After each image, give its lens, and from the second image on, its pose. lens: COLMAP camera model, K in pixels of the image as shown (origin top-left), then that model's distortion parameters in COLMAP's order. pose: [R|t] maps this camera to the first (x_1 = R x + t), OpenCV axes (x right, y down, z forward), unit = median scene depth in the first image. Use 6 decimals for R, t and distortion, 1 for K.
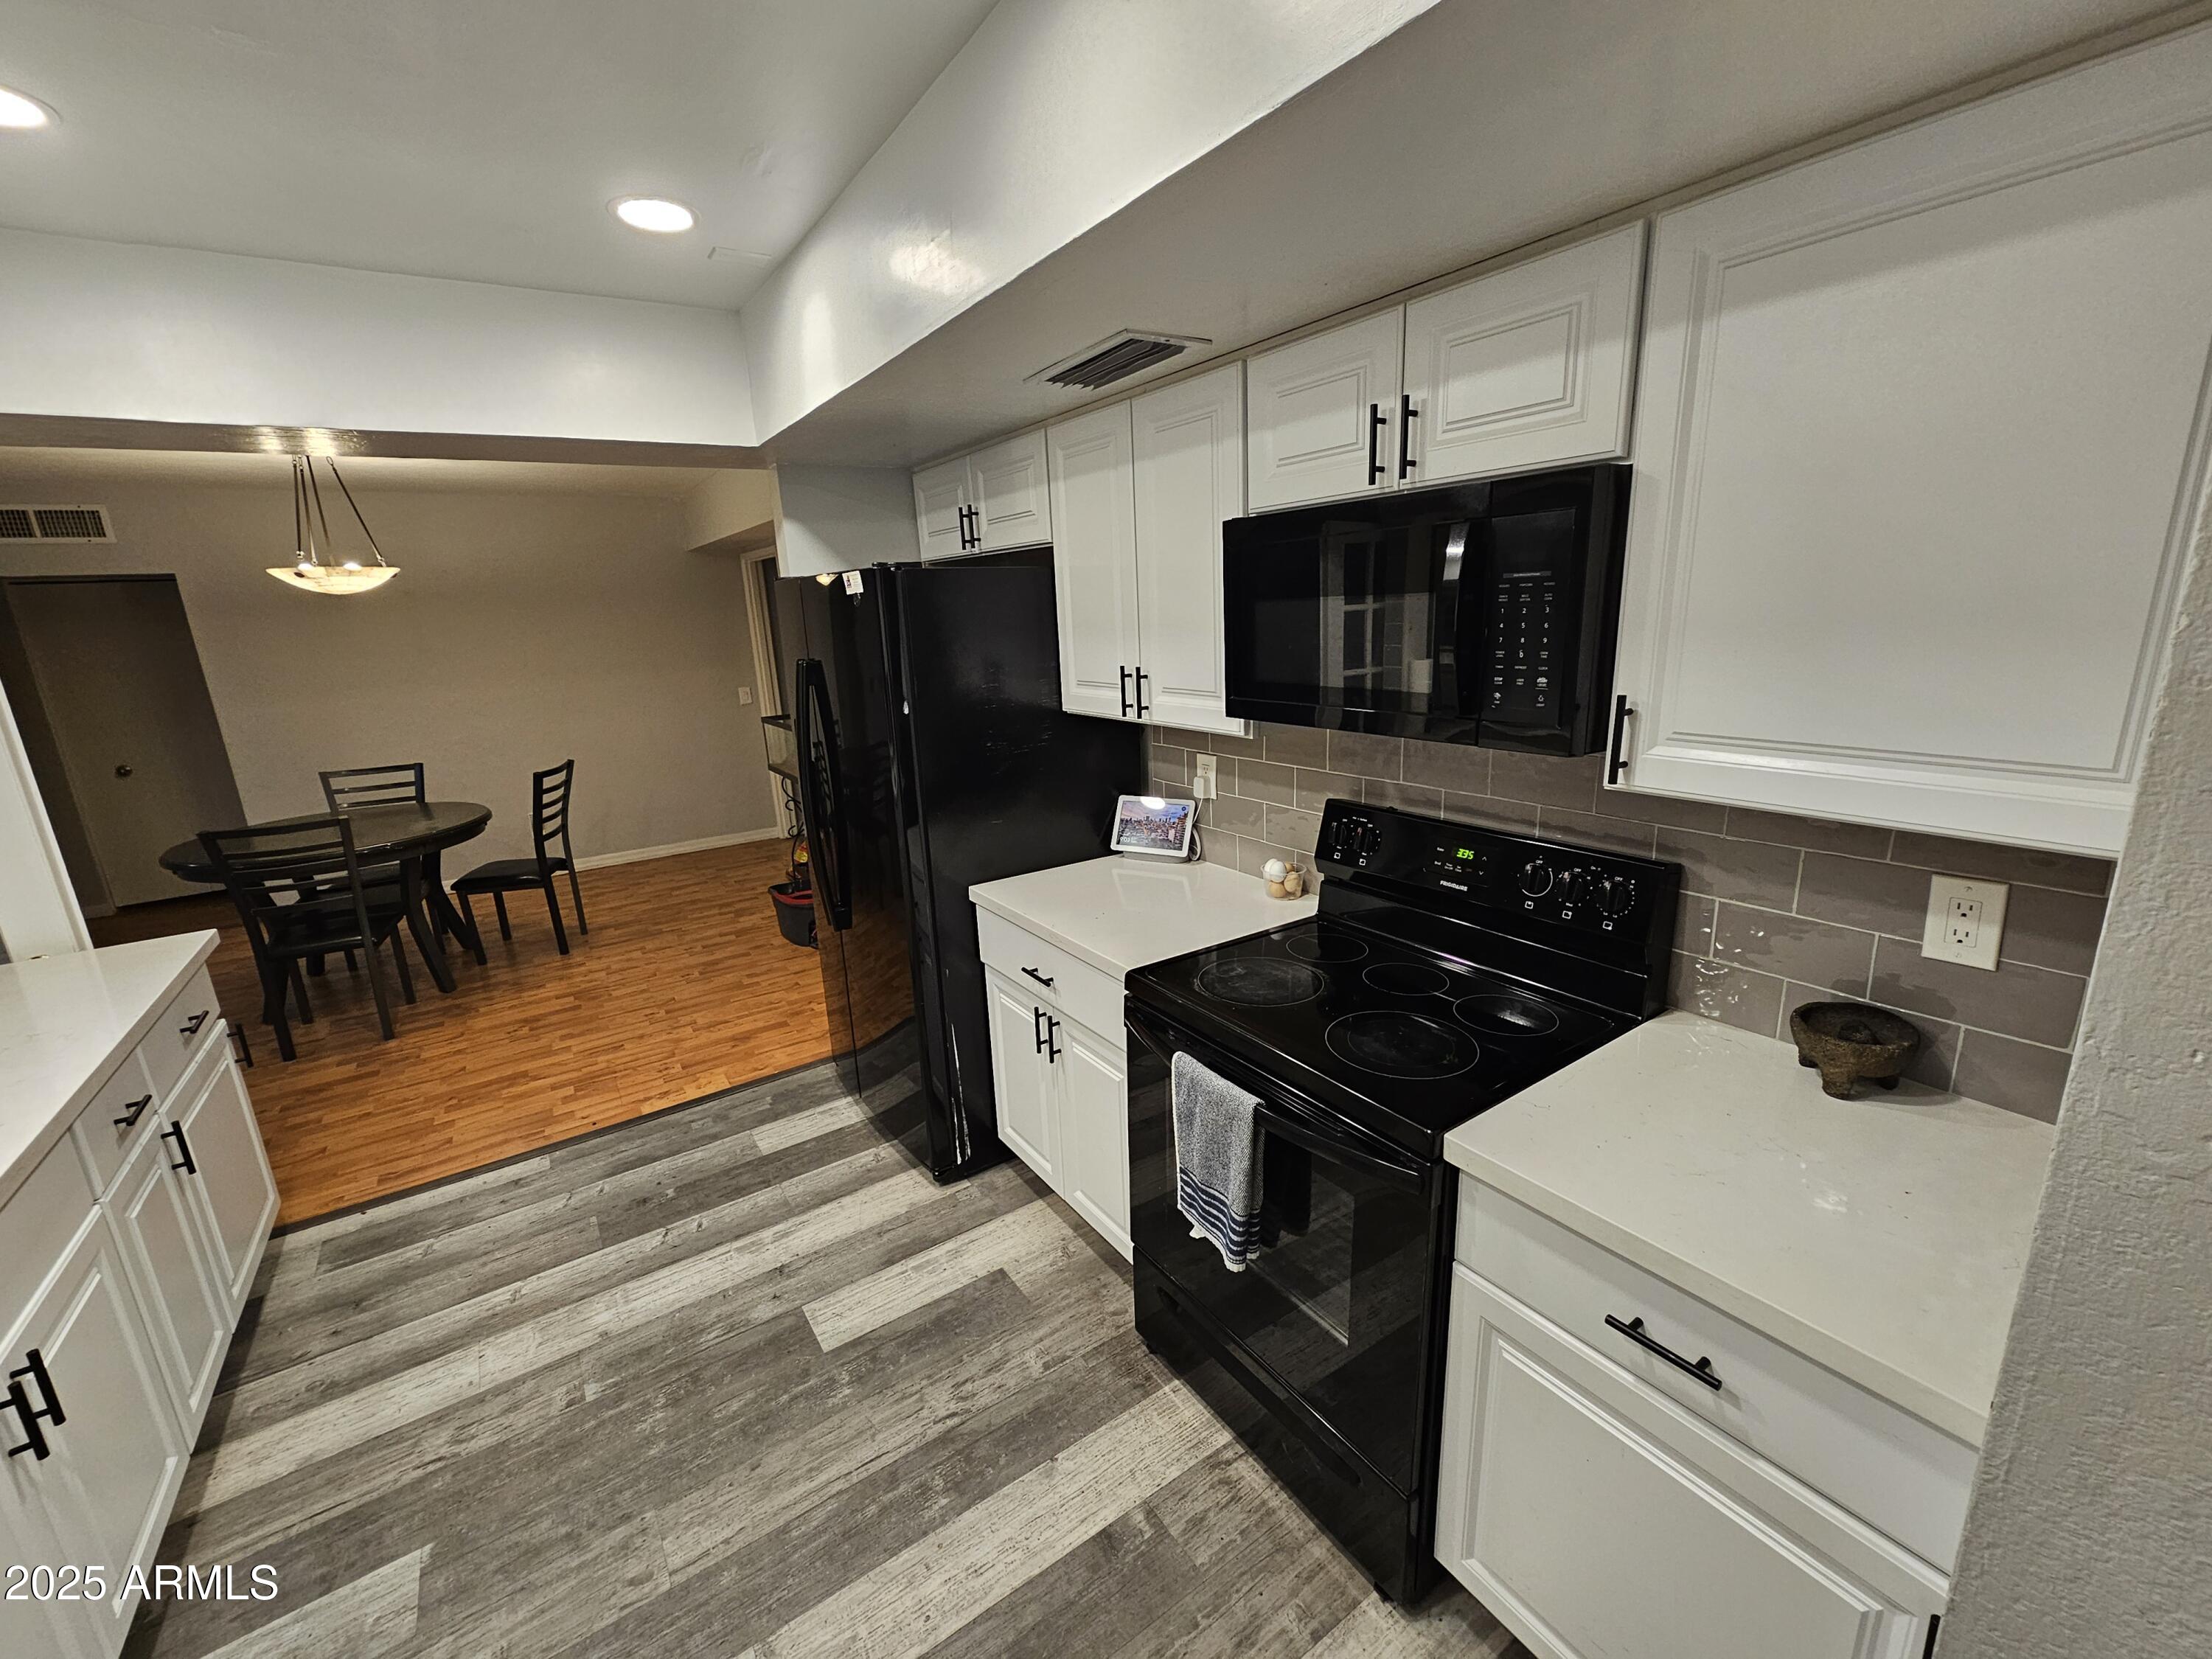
lens RADIAL K [[904.8, 0, 1102.5], [0, 904.8, 836.2], [0, 0, 1]] dist [-0.003770, -0.000327]
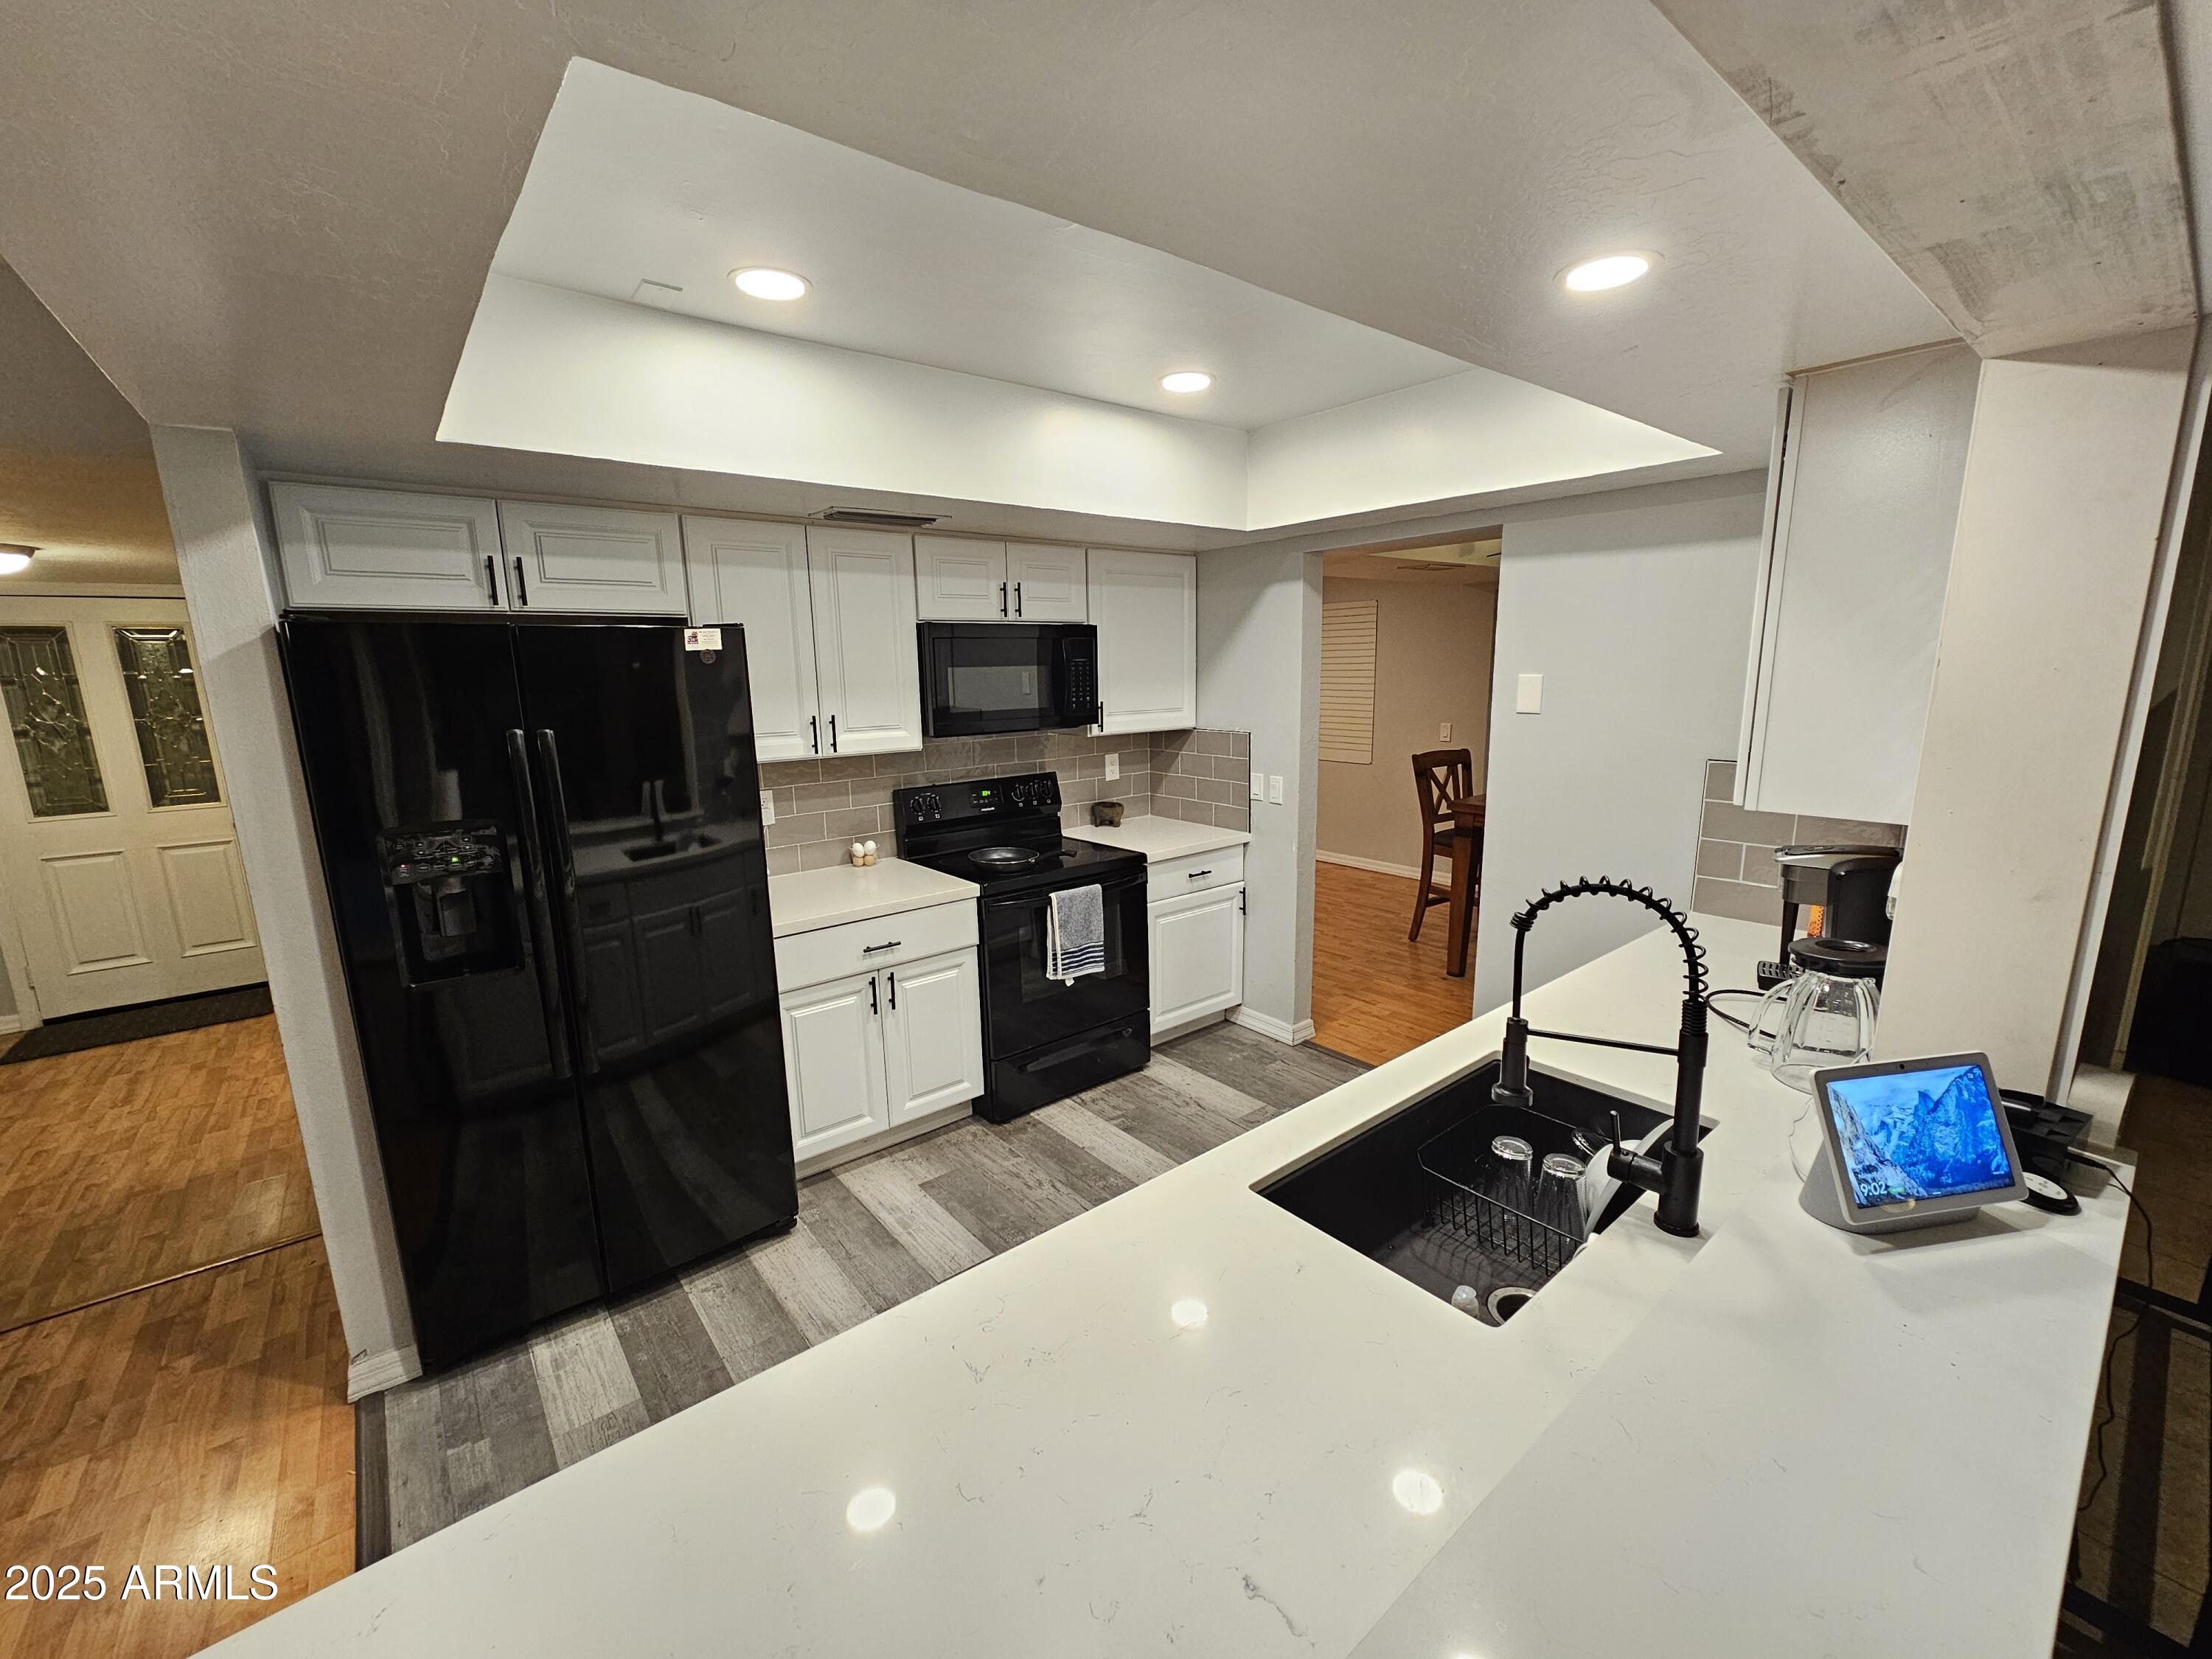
lens RADIAL K [[904.8, 0, 1105.1], [0, 904.8, 834.0], [0, 0, 1]] dist [-0.003770, -0.000327]
pose [[-0.086246, -0.142640, 0.986010, -1.687824], [0.267444, 0.950056, 0.160832, -0.152287], [-0.959706, 0.277573, -0.043791, 0.868319]]
